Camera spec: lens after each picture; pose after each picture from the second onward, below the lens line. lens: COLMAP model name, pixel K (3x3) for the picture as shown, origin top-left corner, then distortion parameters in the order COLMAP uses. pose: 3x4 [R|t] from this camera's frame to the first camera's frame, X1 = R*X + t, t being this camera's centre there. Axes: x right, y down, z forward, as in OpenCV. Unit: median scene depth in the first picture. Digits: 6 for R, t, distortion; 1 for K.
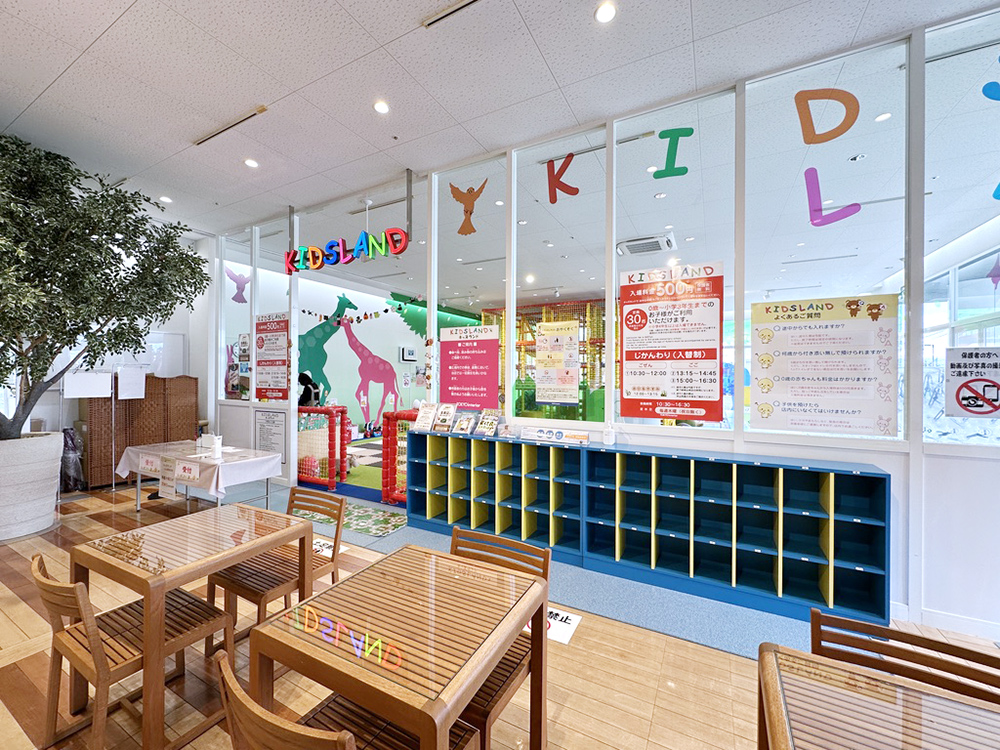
lens RADIAL K [[400.2, 0, 500.0], [0, 400.2, 375.0], [0, 0, 1]] dist [-0.000797, -0.000004]
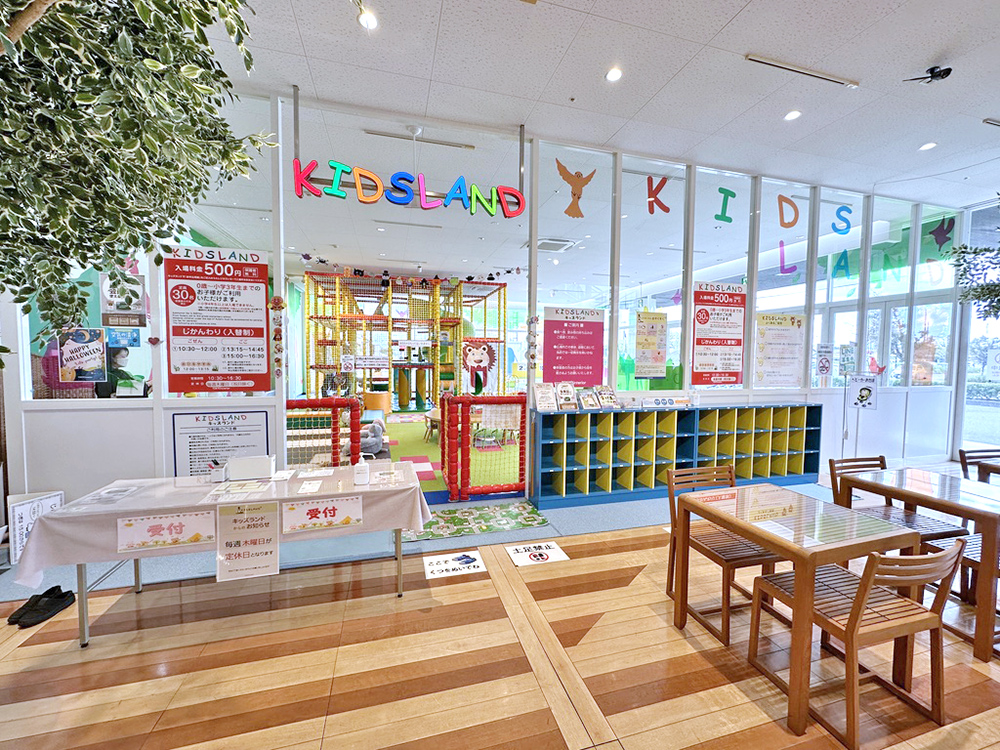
lens RADIAL K [[400.2, 0, 500.0], [0, 400.2, 375.0], [0, 0, 1]] dist [-0.000797, -0.000004]
pose [[0.721057, -0.032081, 0.692133, -0.962726], [-0.008062, 0.998471, 0.054679, -0.001970], [-0.692829, -0.045006, 0.719696, 0.384169]]
